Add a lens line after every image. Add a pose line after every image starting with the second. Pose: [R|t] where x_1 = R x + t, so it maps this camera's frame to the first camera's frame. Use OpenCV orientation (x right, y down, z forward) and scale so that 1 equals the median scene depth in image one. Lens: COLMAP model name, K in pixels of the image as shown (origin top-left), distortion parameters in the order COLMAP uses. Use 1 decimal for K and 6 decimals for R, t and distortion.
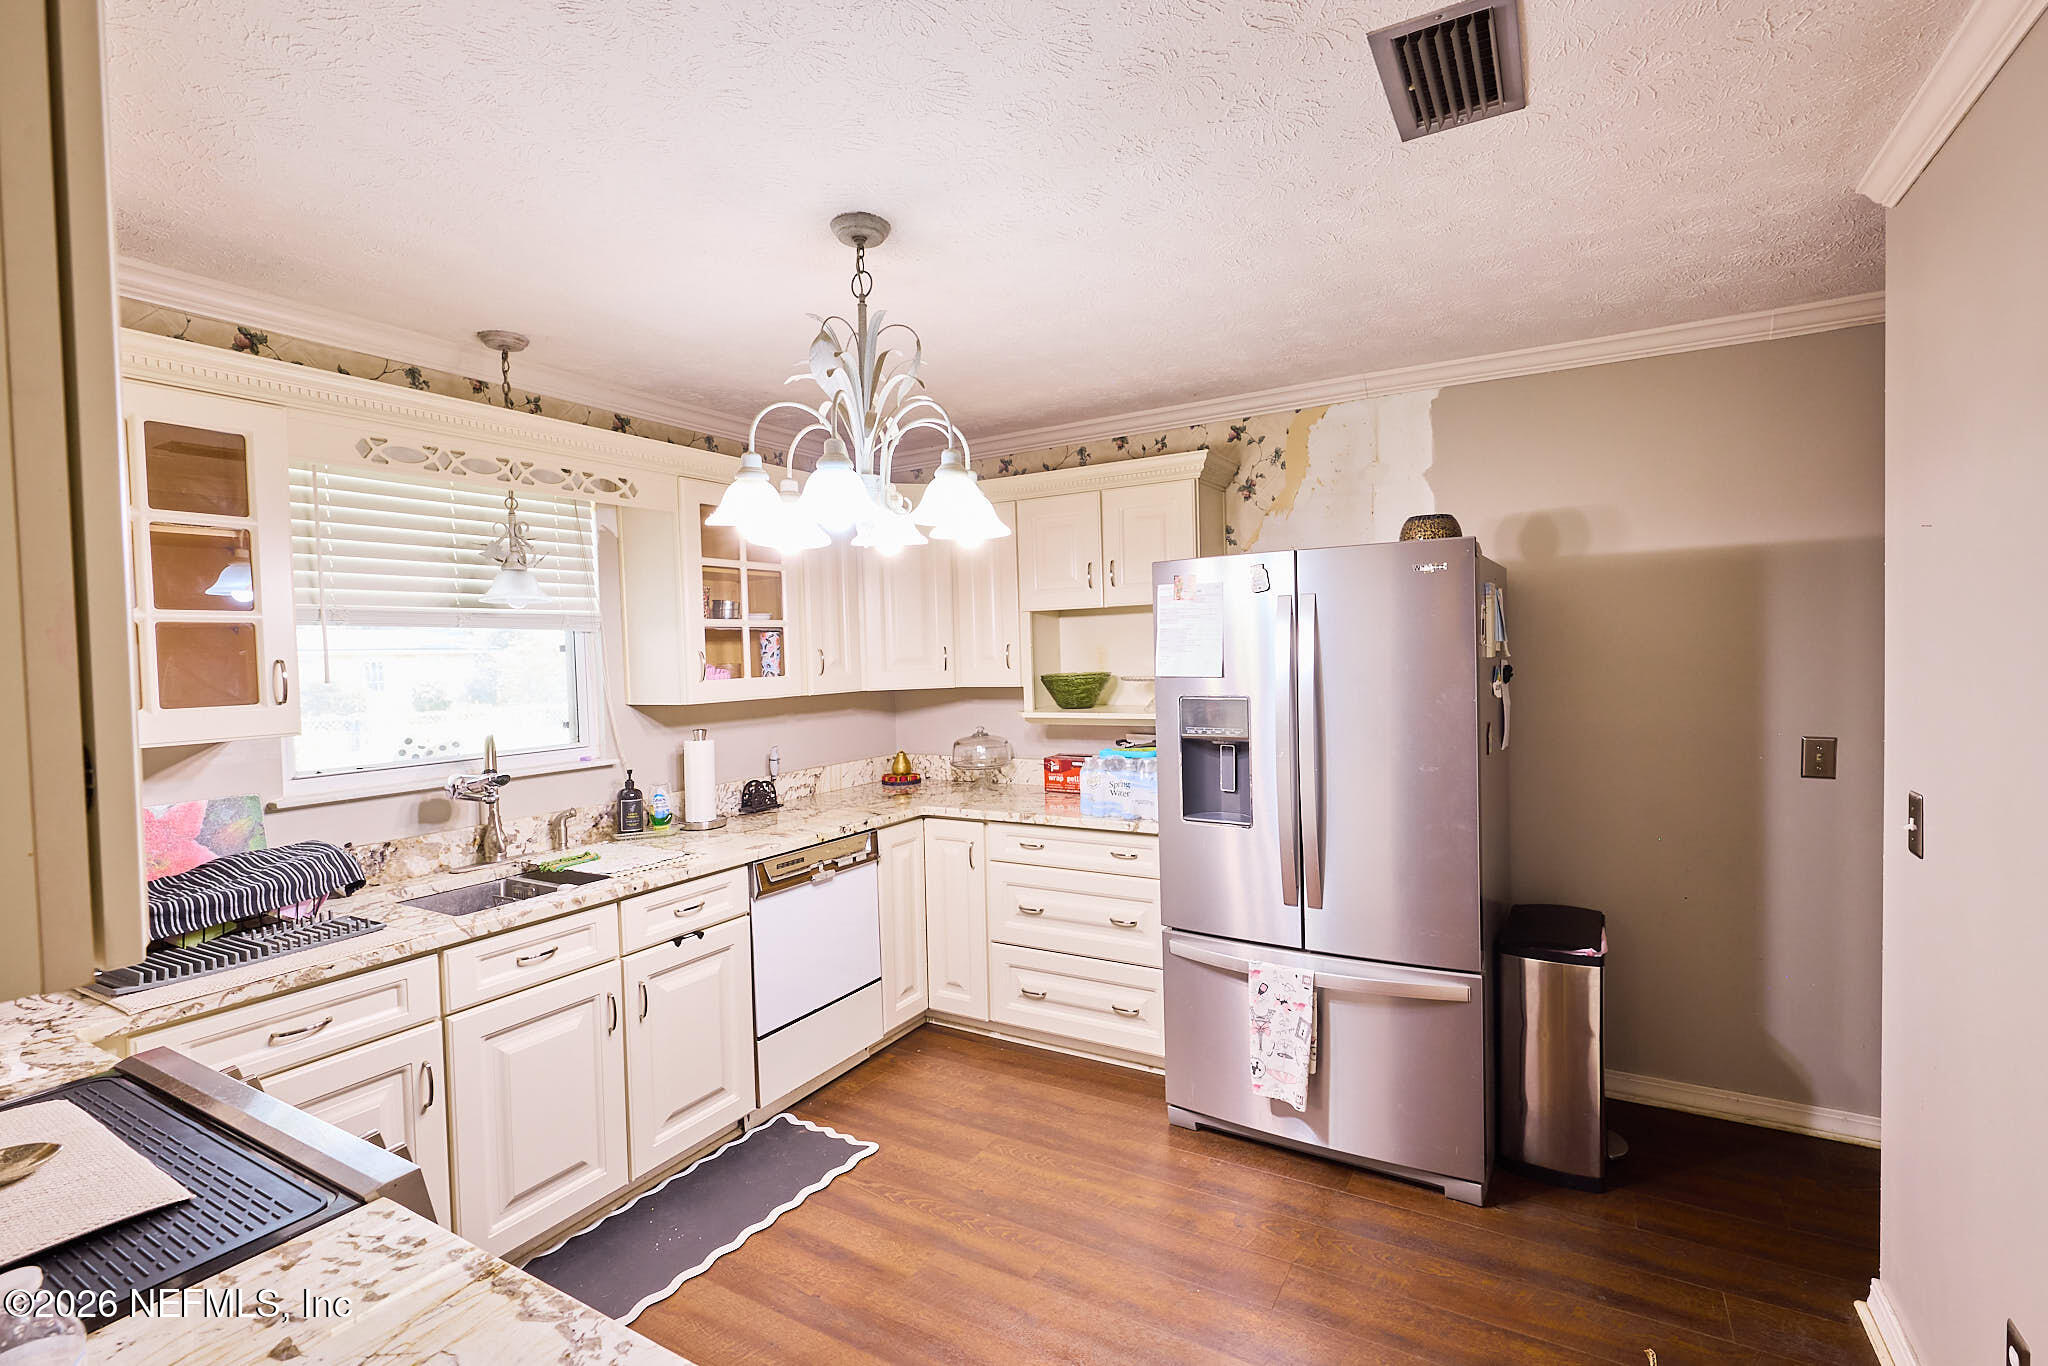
lens RADIAL K [[938.0, 0, 1022.5], [0, 938.0, 673.5], [0, 0, 1]] dist [-0.001876, 0.000347]
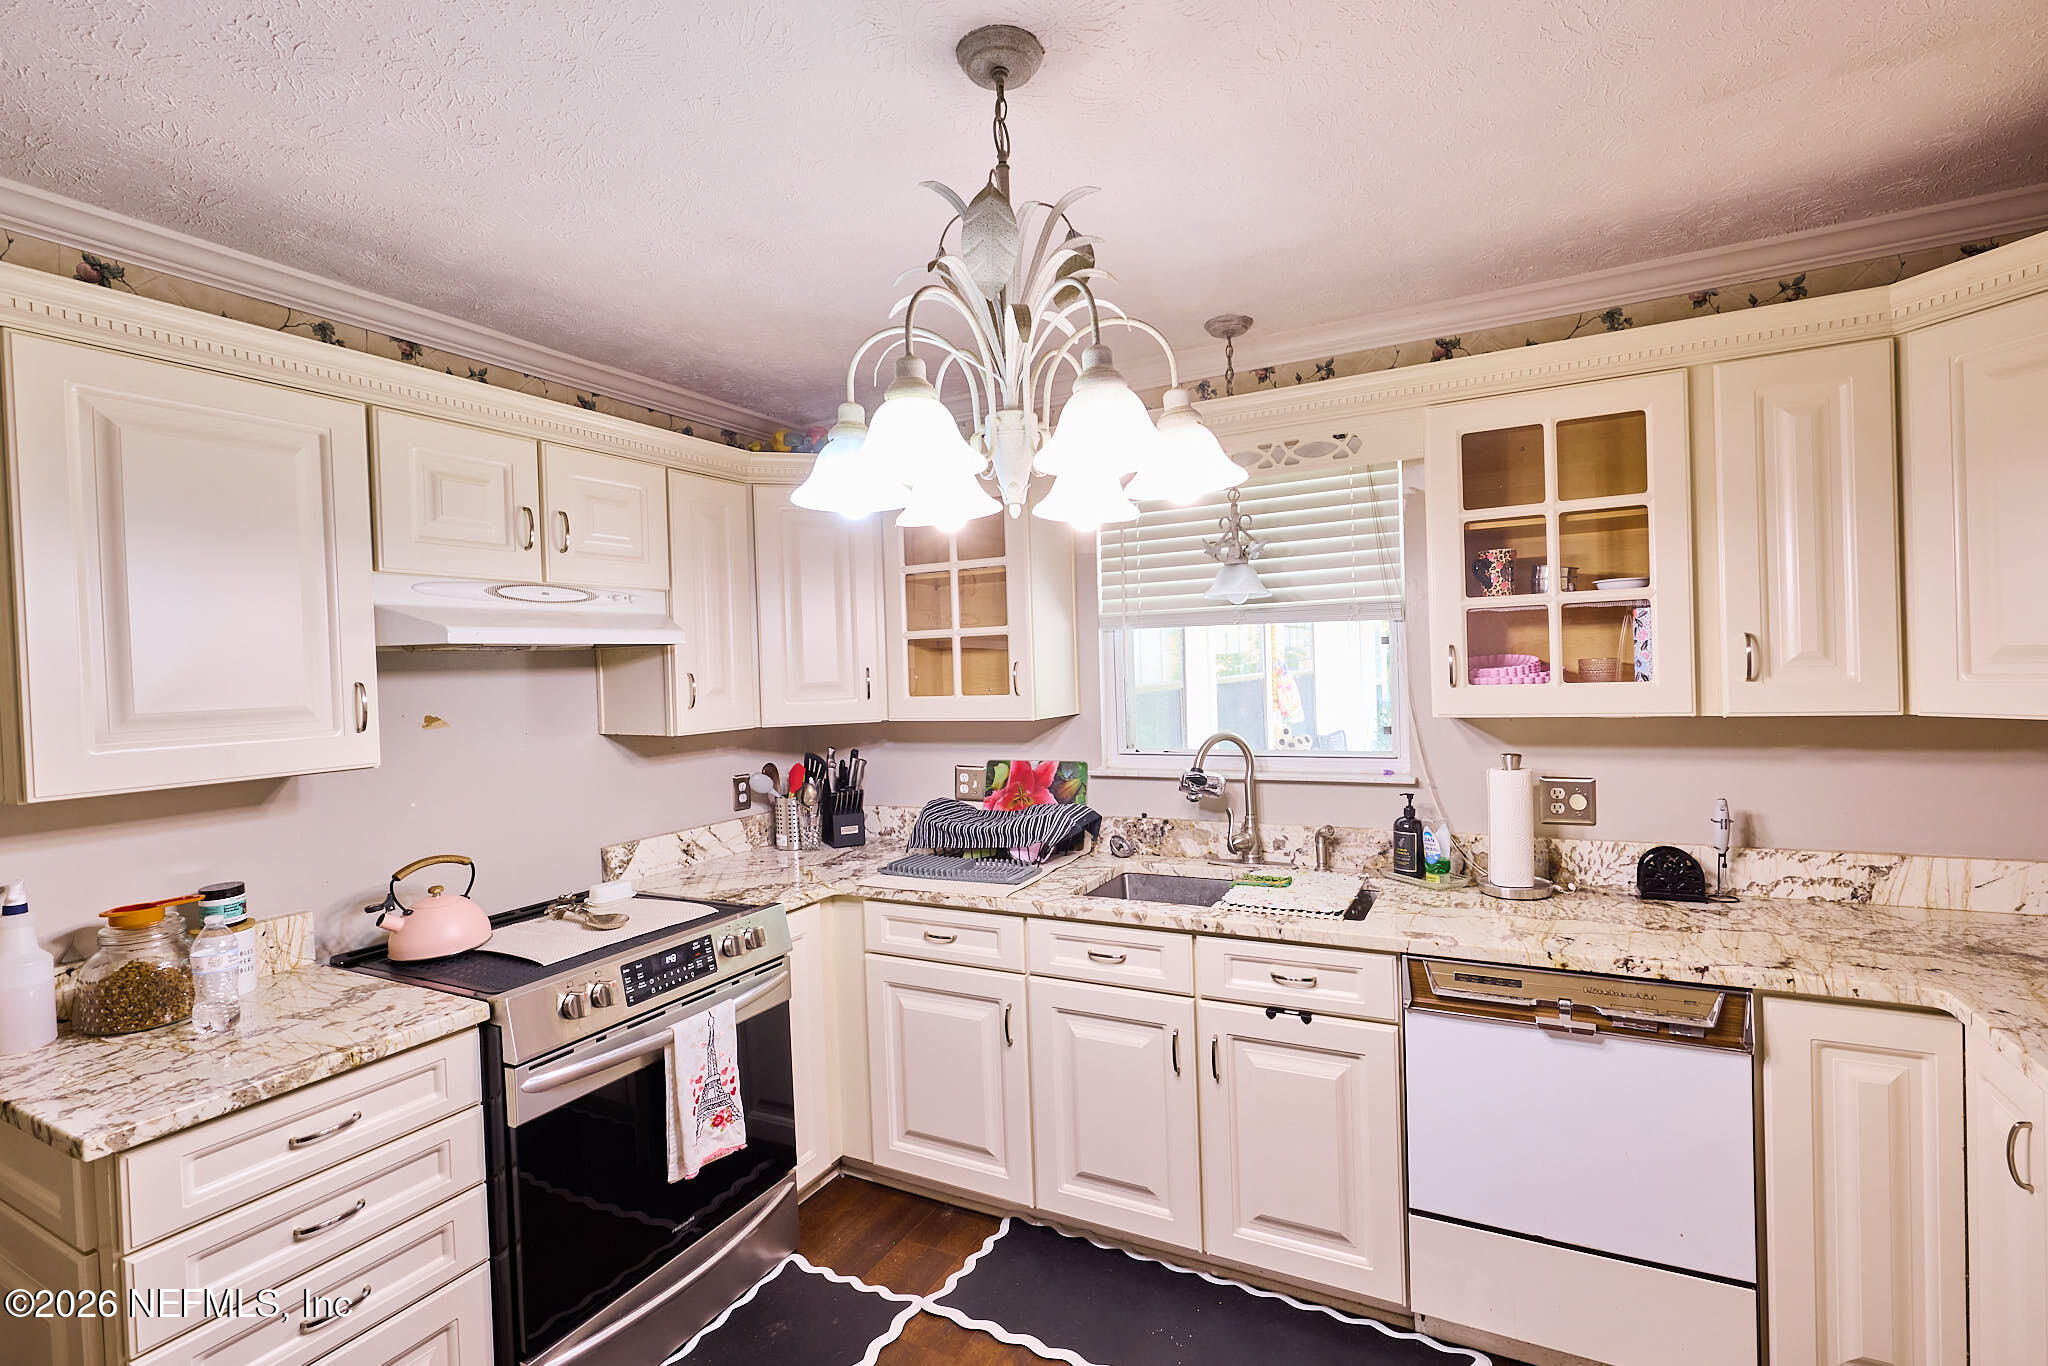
lens RADIAL K [[938.0, 0, 1020.1], [0, 938.0, 669.8], [0, 0, 1]] dist [-0.001876, 0.000347]
pose [[0.044282, 0.027297, -0.998646, 0.402546], [0.009304, 0.999572, 0.027735, -0.030522], [0.998976, -0.010519, 0.044009, 0.725145]]
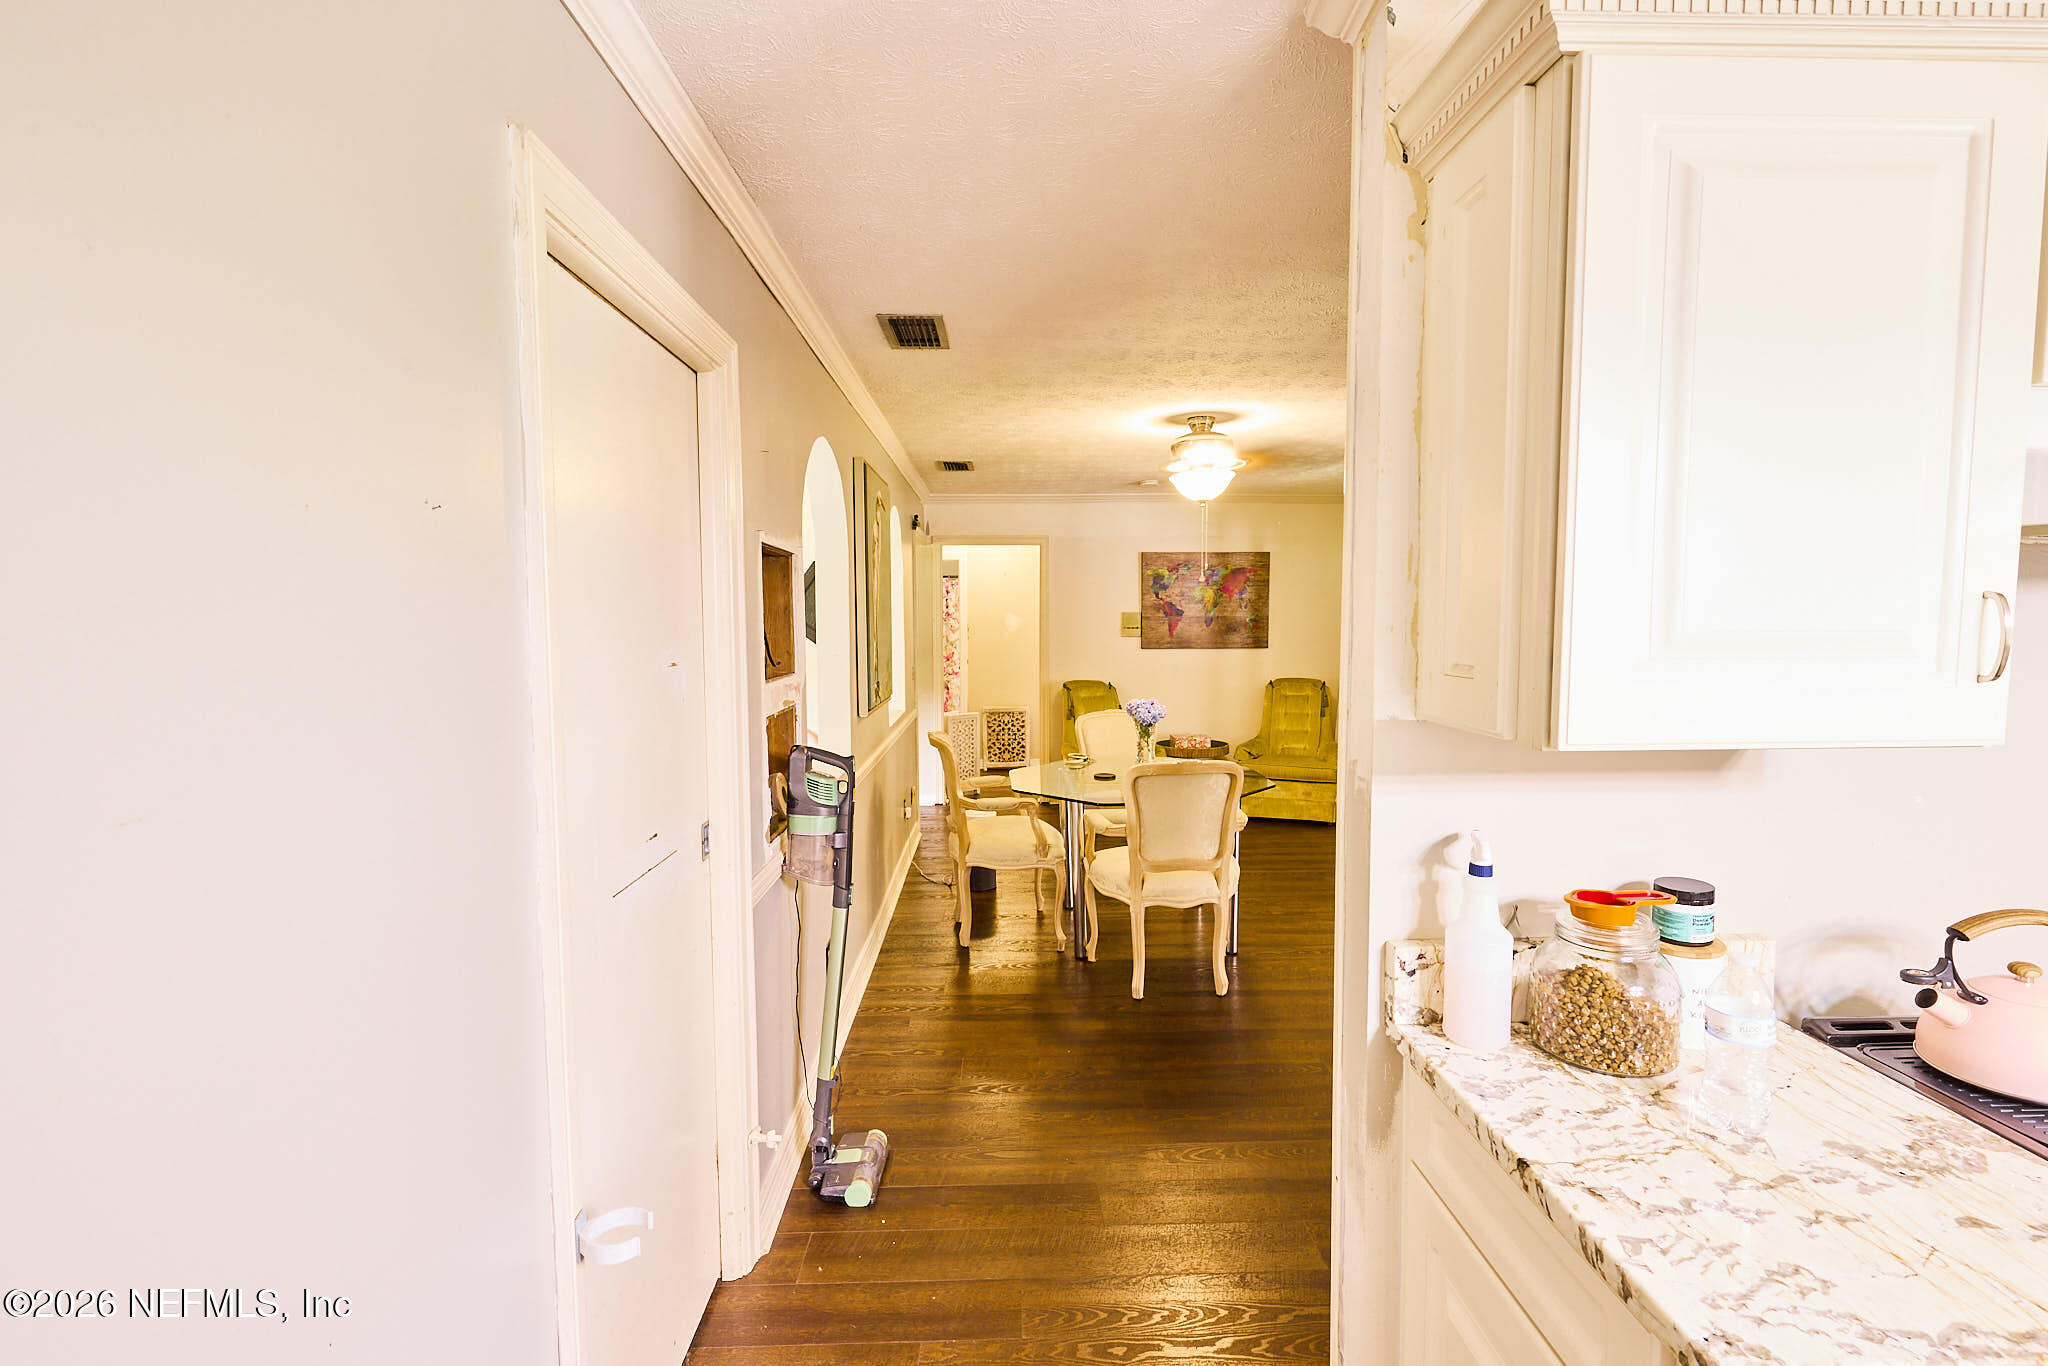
lens RADIAL K [[938.0, 0, 1026.8], [0, 938.0, 677.9], [0, 0, 1]] dist [-0.001876, 0.000347]
pose [[-0.847937, 0.061239, -0.526547, 0.239085], [0.007841, 0.994645, 0.103053, -0.016051], [0.530038, 0.083254, -0.843877, 0.415276]]
